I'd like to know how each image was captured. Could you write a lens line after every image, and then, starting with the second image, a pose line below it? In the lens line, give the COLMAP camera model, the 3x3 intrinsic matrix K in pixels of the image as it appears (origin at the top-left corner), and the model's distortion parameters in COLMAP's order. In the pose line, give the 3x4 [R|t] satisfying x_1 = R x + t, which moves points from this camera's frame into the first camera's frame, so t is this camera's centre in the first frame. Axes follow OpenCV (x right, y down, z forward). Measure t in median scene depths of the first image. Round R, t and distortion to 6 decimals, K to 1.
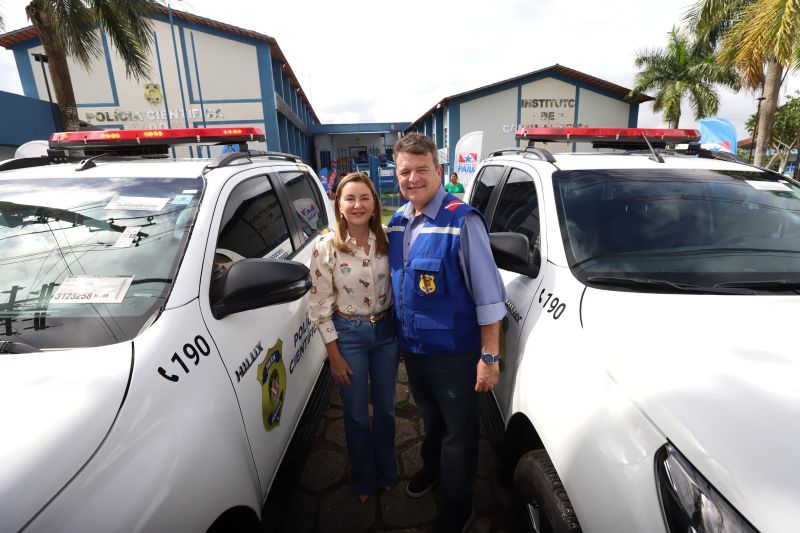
lens RADIAL K [[396.6, 0, 402.4], [0, 396.6, 271.0], [0, 0, 1]] dist [-0.028166, 0.008021]
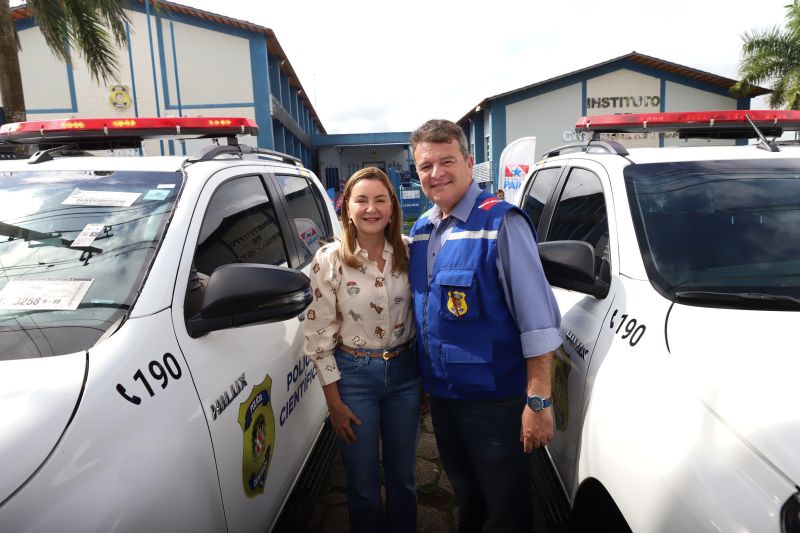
lens RADIAL K [[525.8, 0, 398.6], [0, 525.8, 260.5], [0, 0, 1]] dist [0.008237, 0.005077]
pose [[0.998120, 0.001177, -0.061287, 0.004341], [-0.008391, 0.993028, -0.117580, 0.054421], [0.060721, 0.117874, 0.991170, -0.022869]]
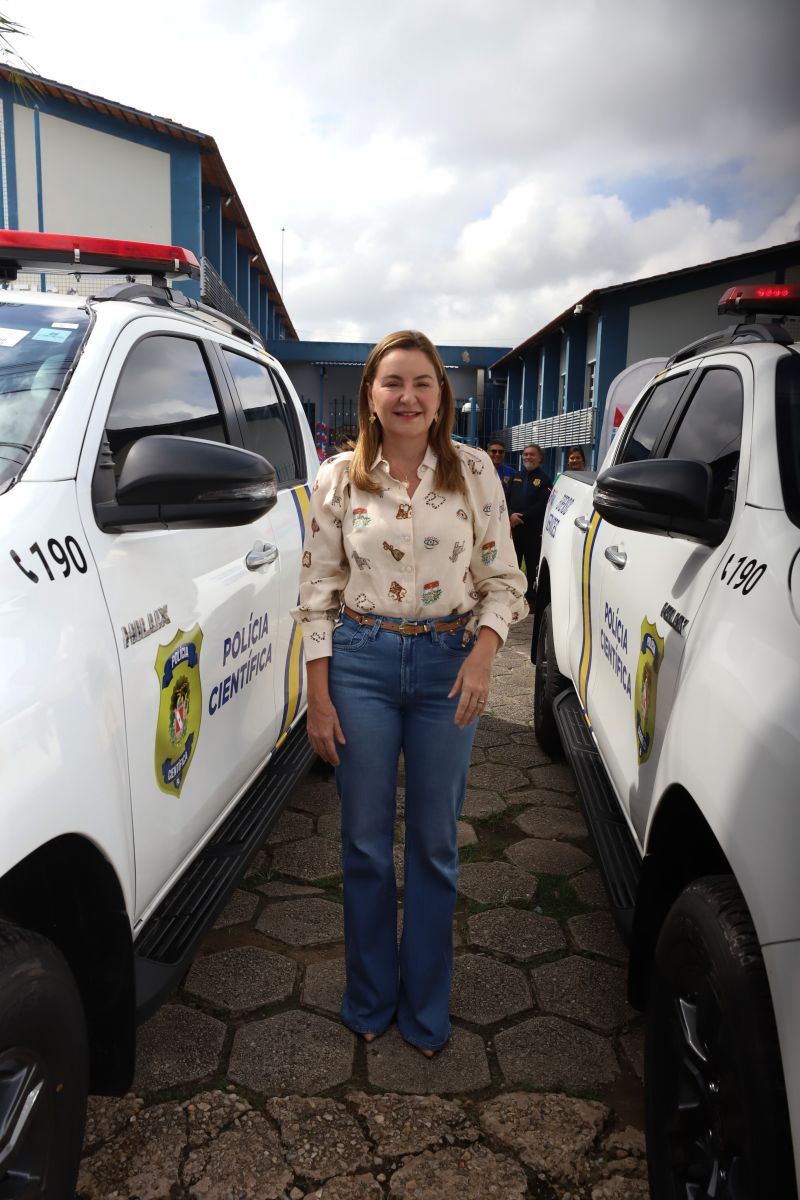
lens RADIAL K [[958.7, 0, 388.3], [0, 958.7, 589.2], [0, 0, 1]] dist [0.036351, 0.008276]
pose [[0.993483, 0.074817, -0.085990, 0.026982], [-0.083796, 0.990823, -0.106057, 0.187561], [0.077266, 0.112571, 0.990635, -0.166131]]
